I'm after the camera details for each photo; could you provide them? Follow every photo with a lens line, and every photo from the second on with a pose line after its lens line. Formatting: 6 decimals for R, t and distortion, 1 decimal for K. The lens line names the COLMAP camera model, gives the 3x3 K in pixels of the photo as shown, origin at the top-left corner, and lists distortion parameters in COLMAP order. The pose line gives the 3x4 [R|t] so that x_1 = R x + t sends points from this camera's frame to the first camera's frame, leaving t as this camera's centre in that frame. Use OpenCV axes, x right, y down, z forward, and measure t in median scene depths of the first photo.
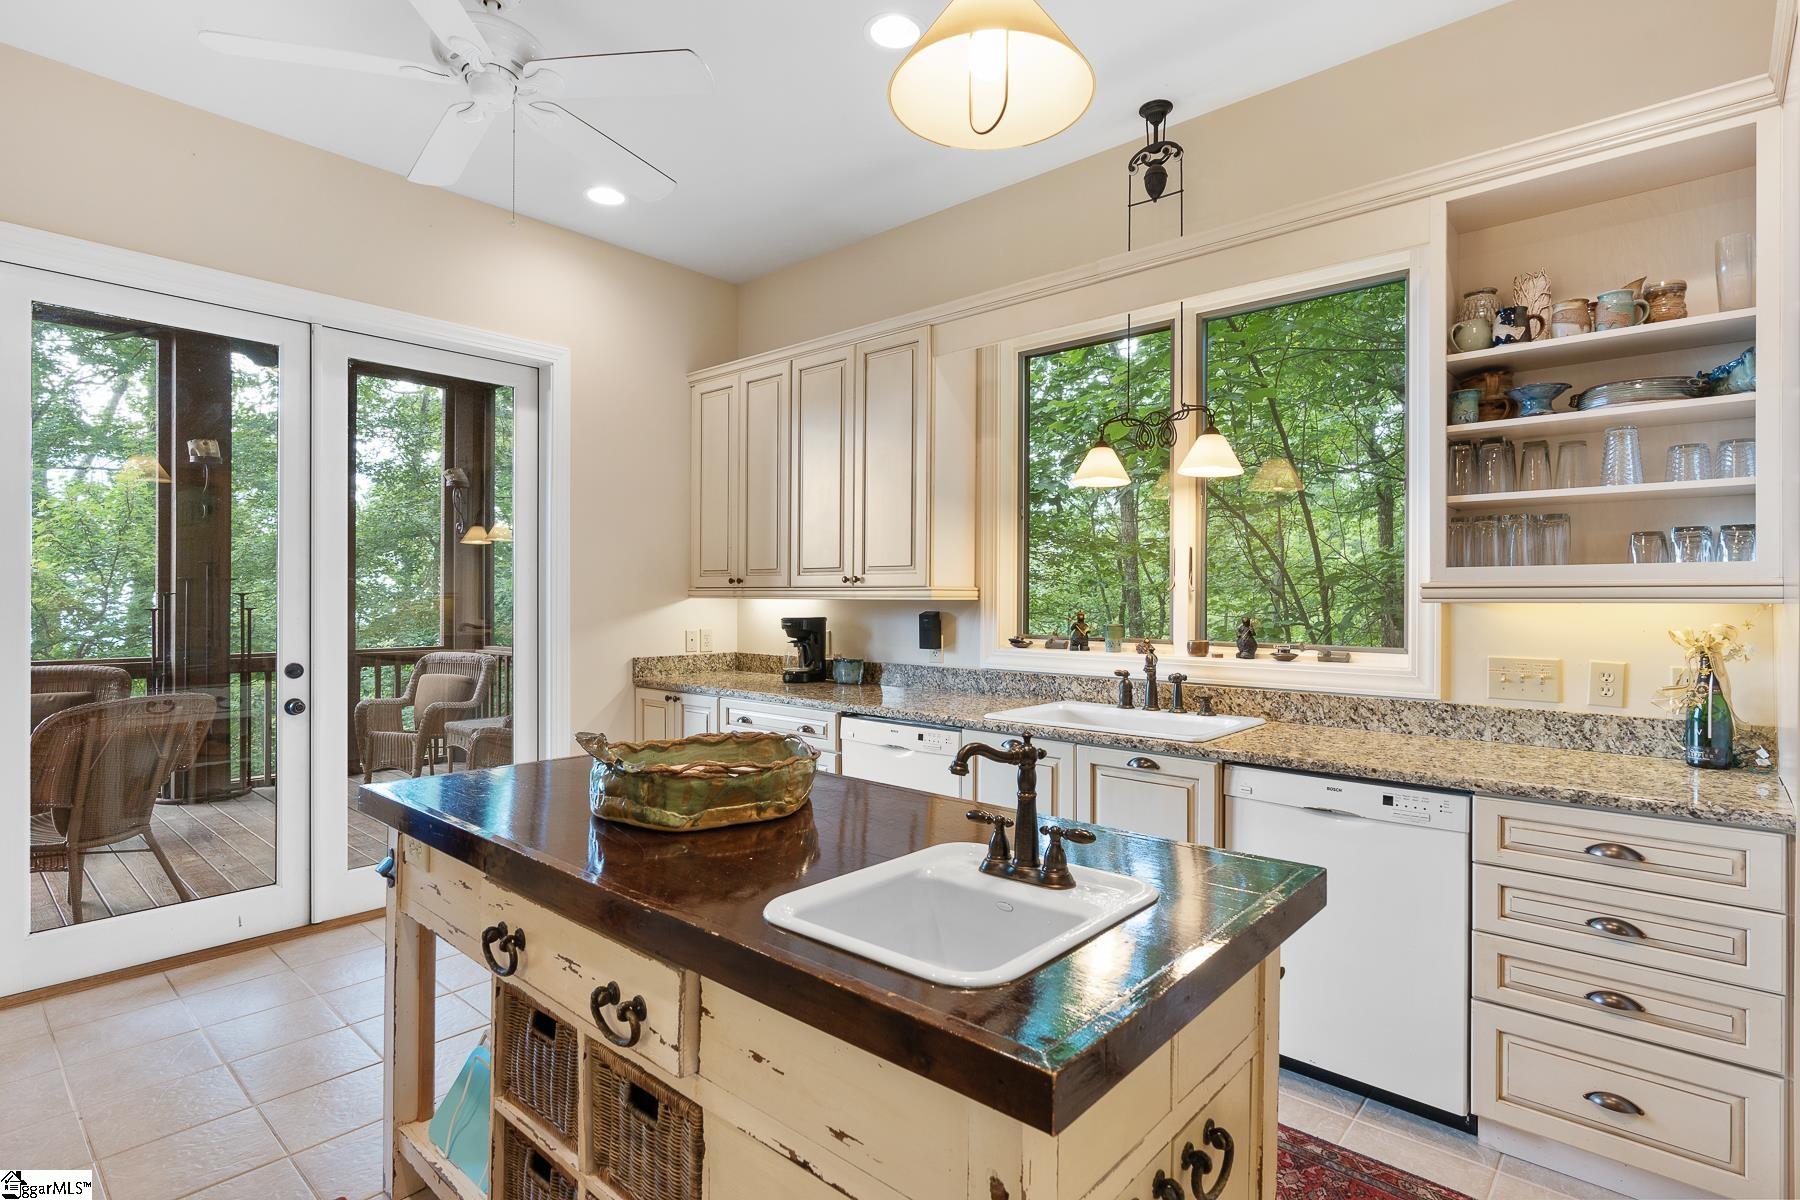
lens RADIAL K [[906.1, 0, 902.2], [0, 906.1, 595.4], [0, 0, 1]] dist [0.000702, -0.000053]
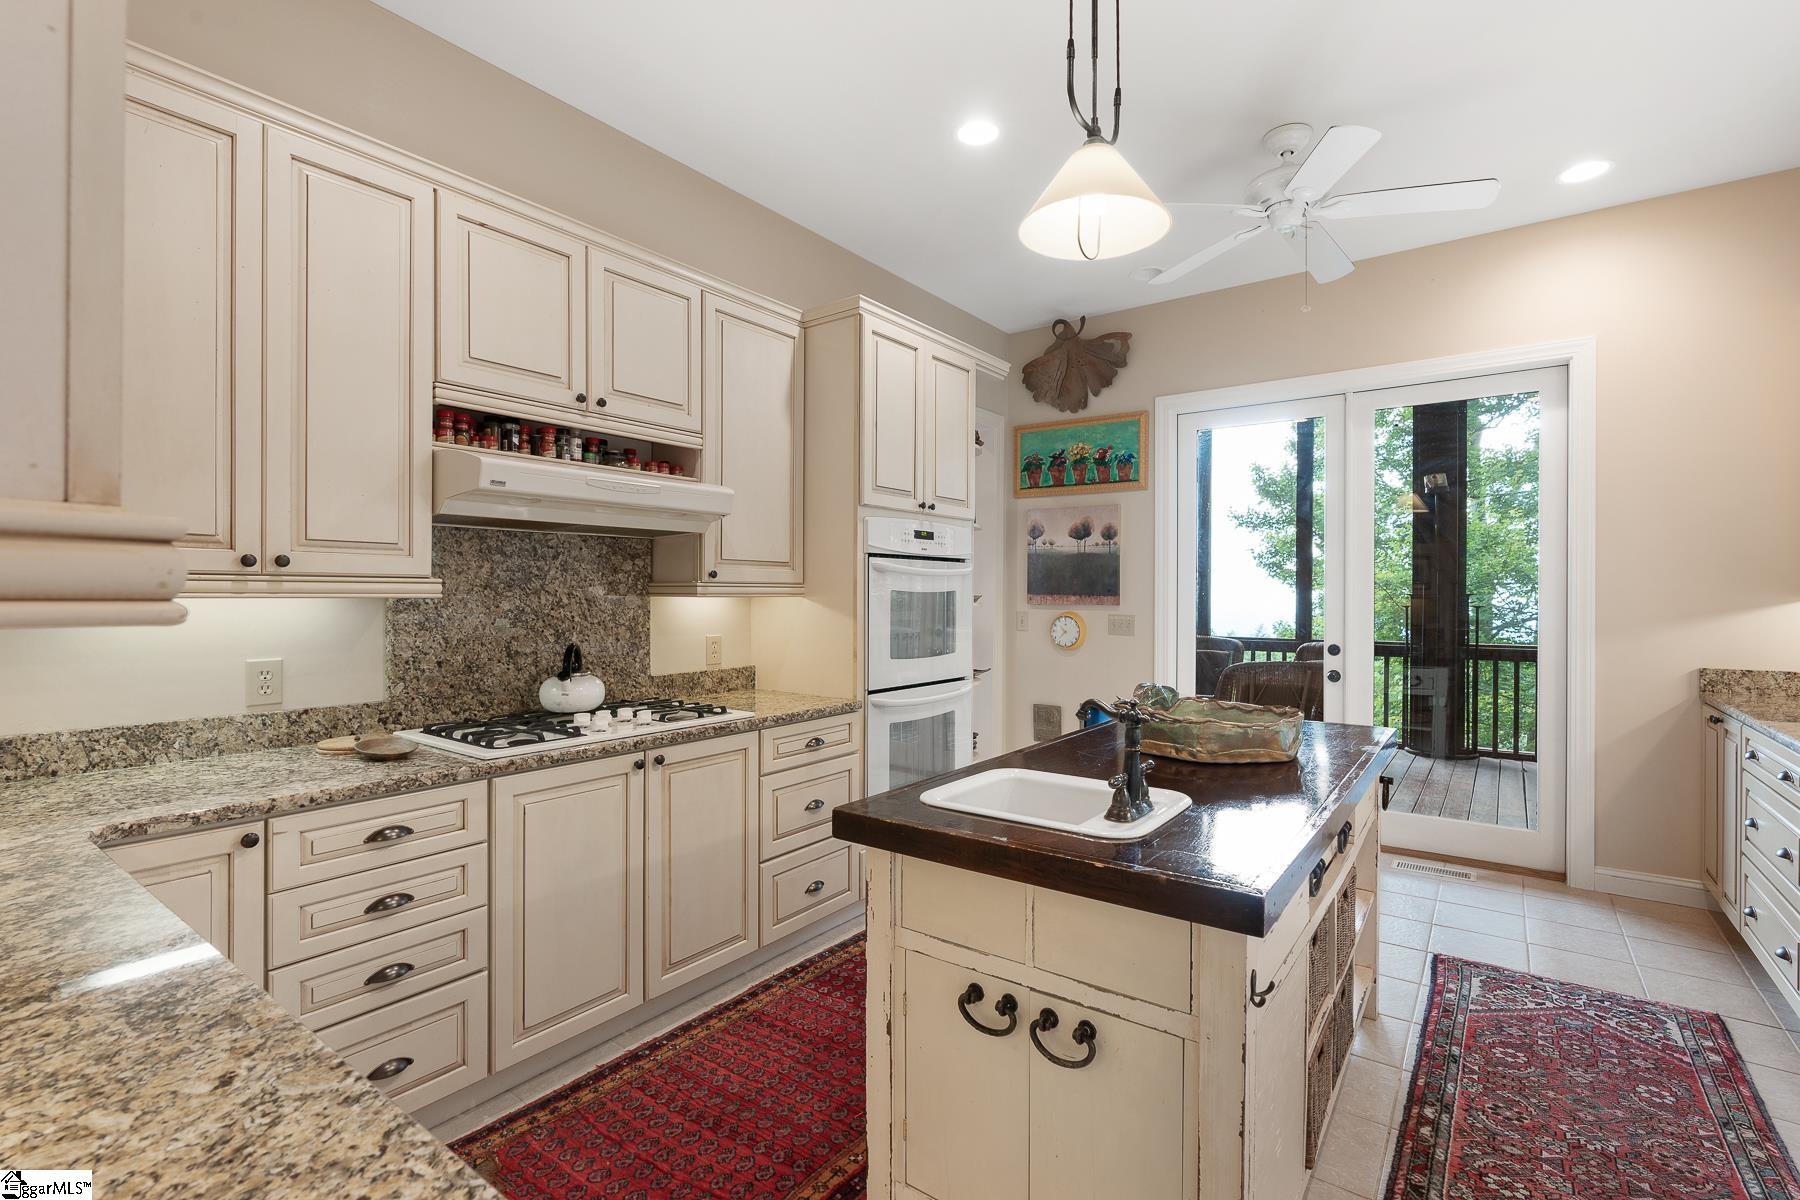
lens RADIAL K [[816.8, 0, 903.4], [0, 816.8, 599.9], [0, 0, 1]] dist [0.000033, 0.000044]
pose [[0.091646, 0.003112, -0.995787, 0.501673], [0.000978, 0.999994, 0.003215, 0.003036], [0.995791, -0.001268, 0.091642, 0.233193]]
